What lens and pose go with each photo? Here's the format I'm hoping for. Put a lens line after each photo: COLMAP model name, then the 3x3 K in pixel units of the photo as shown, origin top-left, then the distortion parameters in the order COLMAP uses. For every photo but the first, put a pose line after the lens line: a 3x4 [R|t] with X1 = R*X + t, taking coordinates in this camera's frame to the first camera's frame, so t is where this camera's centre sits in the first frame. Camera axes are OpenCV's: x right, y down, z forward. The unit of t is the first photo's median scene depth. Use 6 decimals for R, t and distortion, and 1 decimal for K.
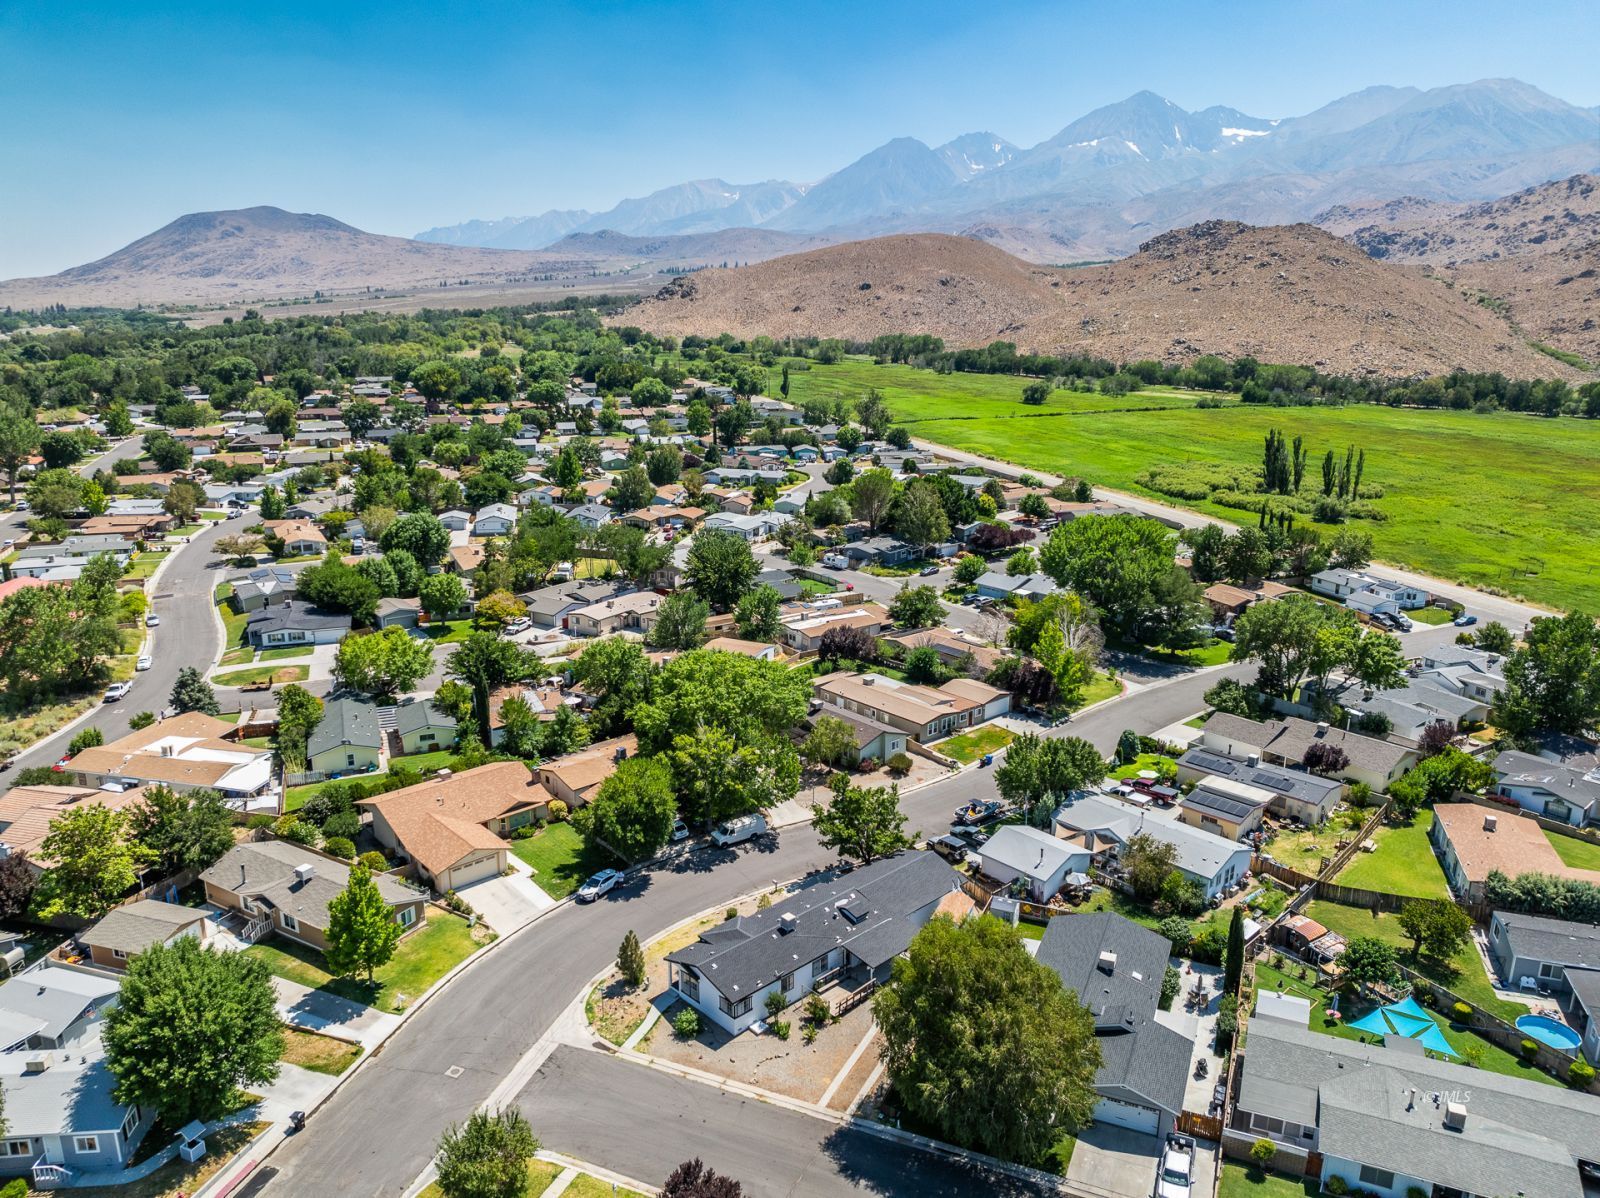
lens RADIAL K [[1122.4, 0, 802.7], [0, 1122.4, 595.2], [0, 0, 1]] dist [-0.038564, 0.002352]
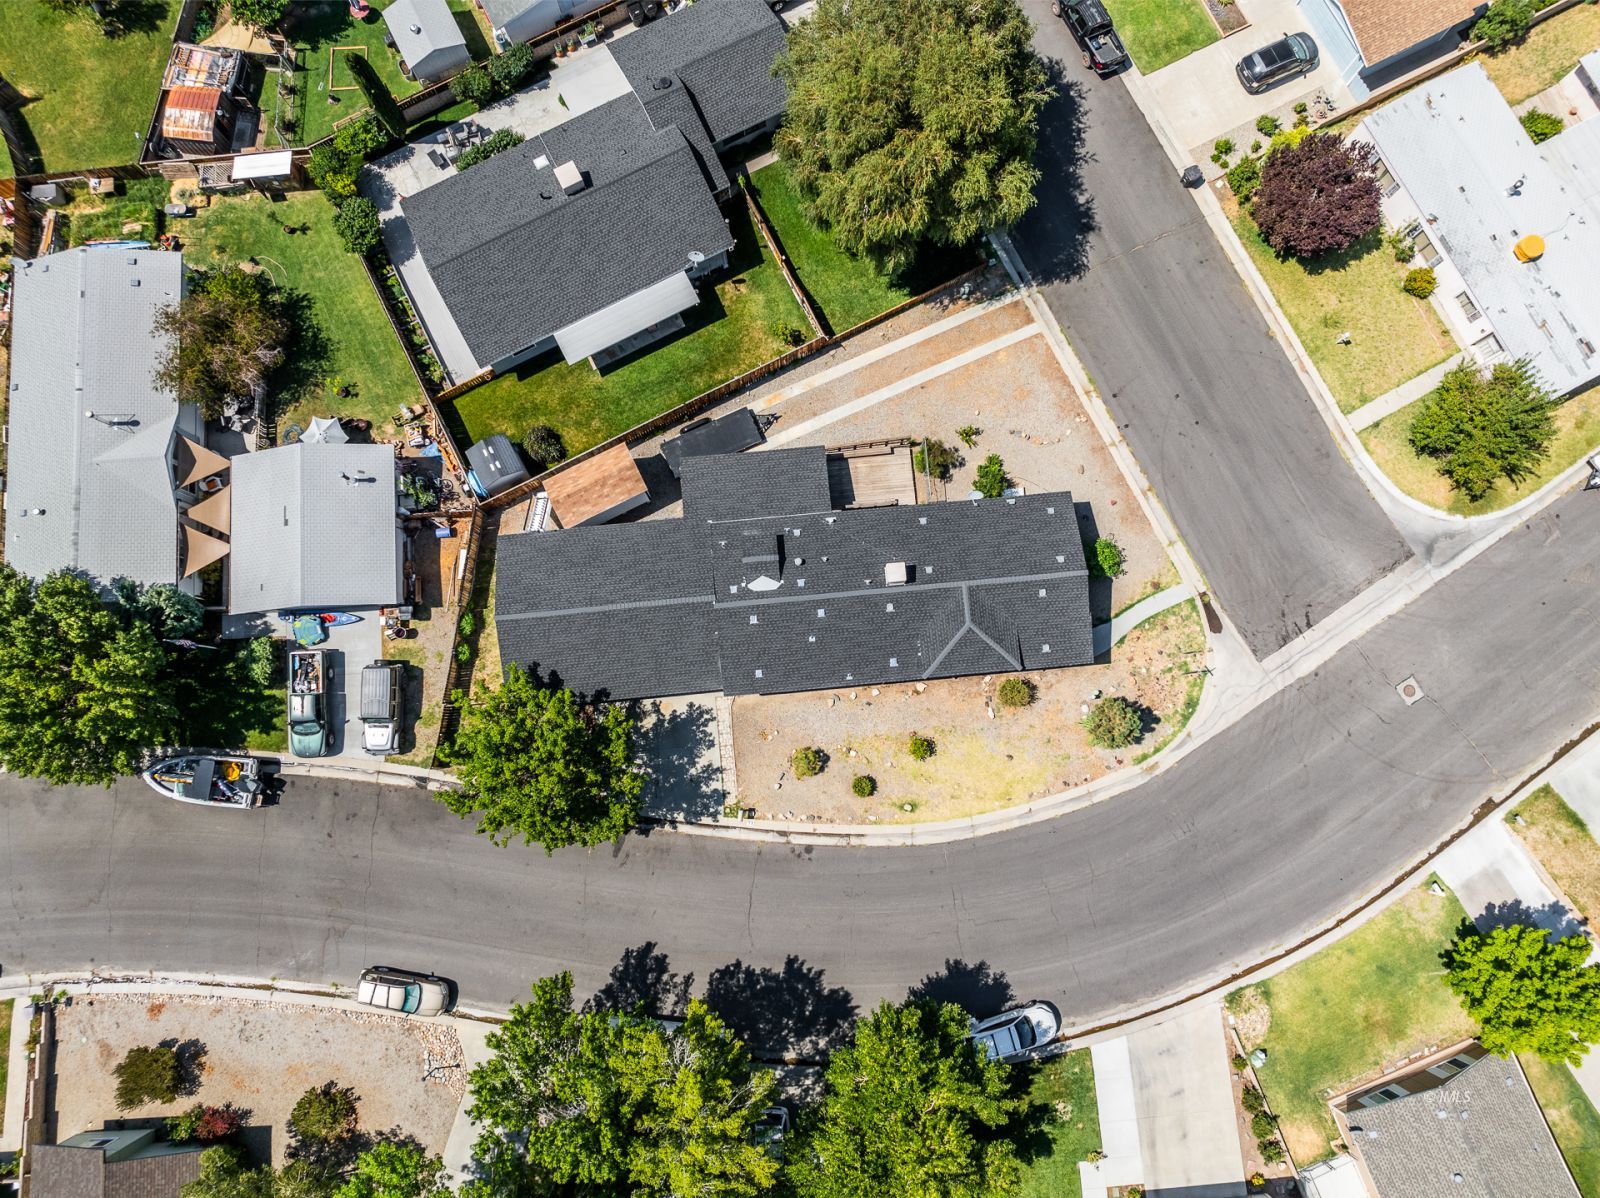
lens RADIAL K [[1122.4, 0, 802.7], [0, 1122.4, 595.2], [0, 0, 1]] dist [-0.038564, 0.002352]
pose [[-0.777670, -0.623586, 0.079815, -0.014730], [0.151825, -0.063089, 0.986392, -0.146678], [-0.610064, 0.779205, 0.143739, 0.499197]]
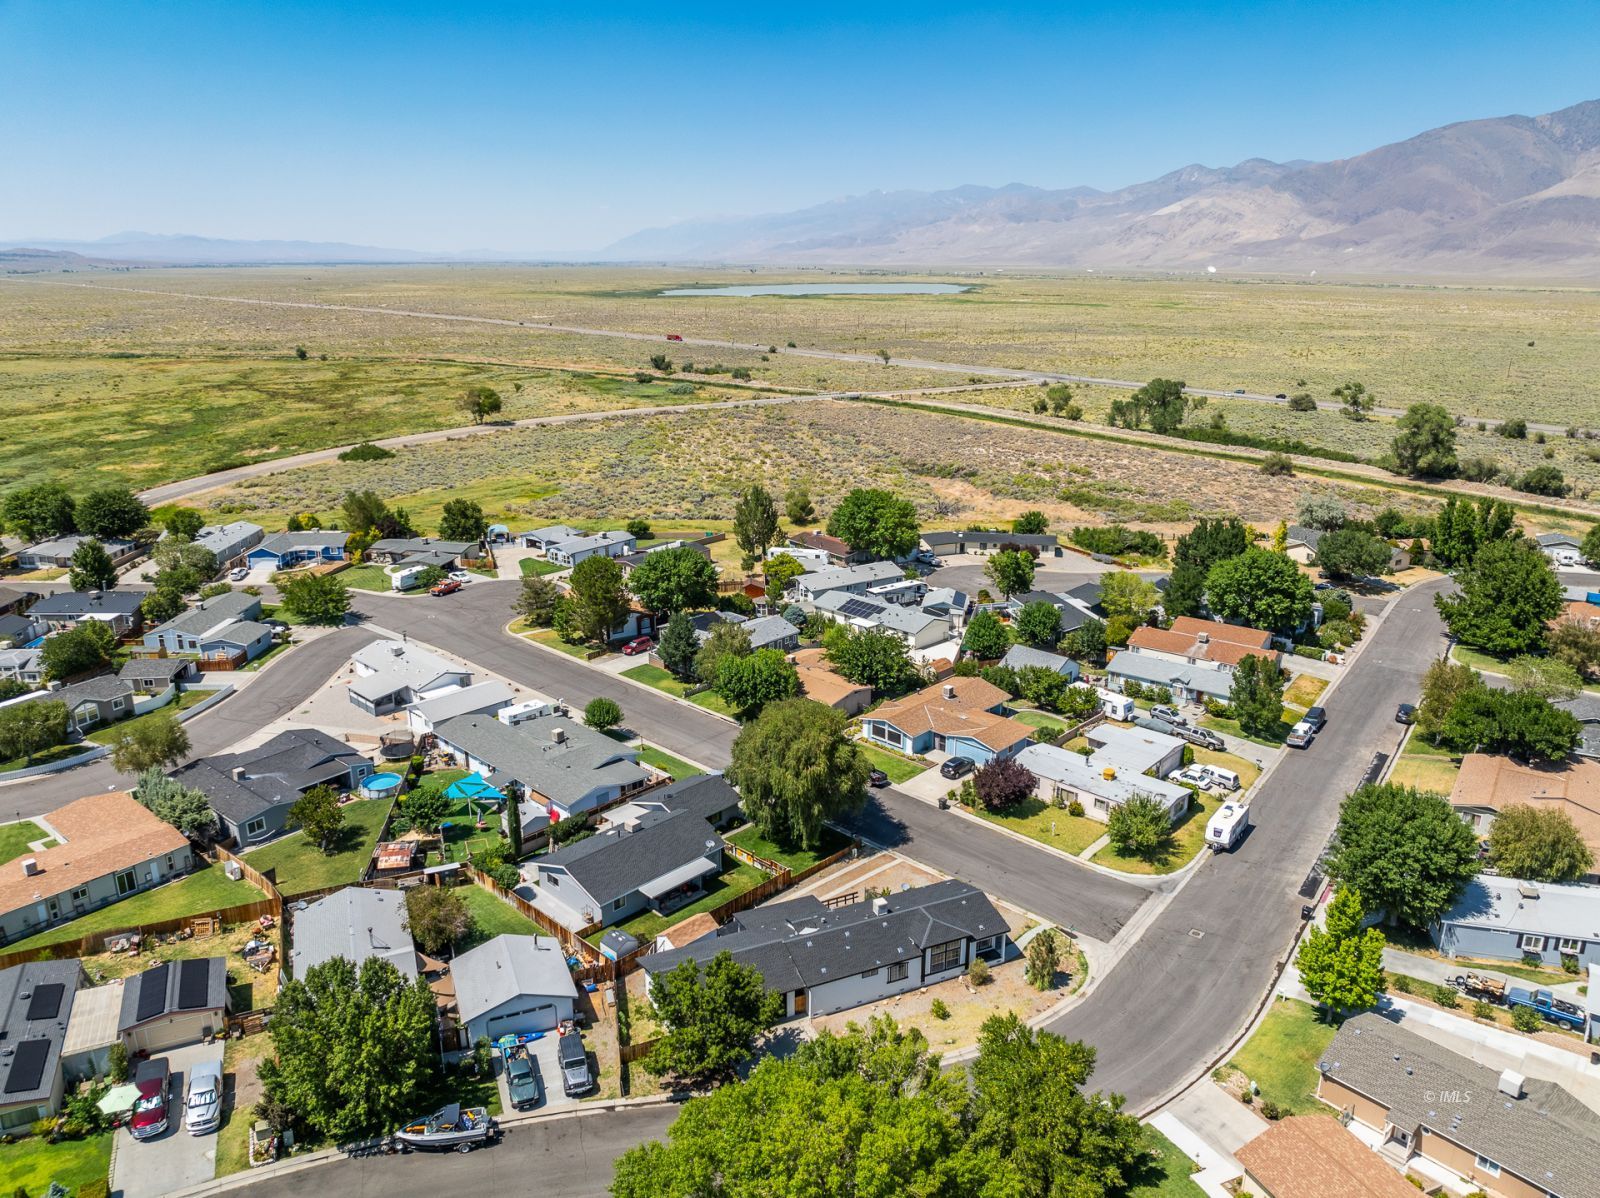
lens RADIAL K [[1140.8, 0, 793.9], [0, 1140.8, 598.6], [0, 0, 1]] dist [-0.038091, 0.000100]
pose [[-0.938771, -0.102525, 0.328934, -0.124753], [0.080901, 0.862416, 0.499694, -0.227448], [-0.334909, 0.495709, -0.801316, 0.878447]]
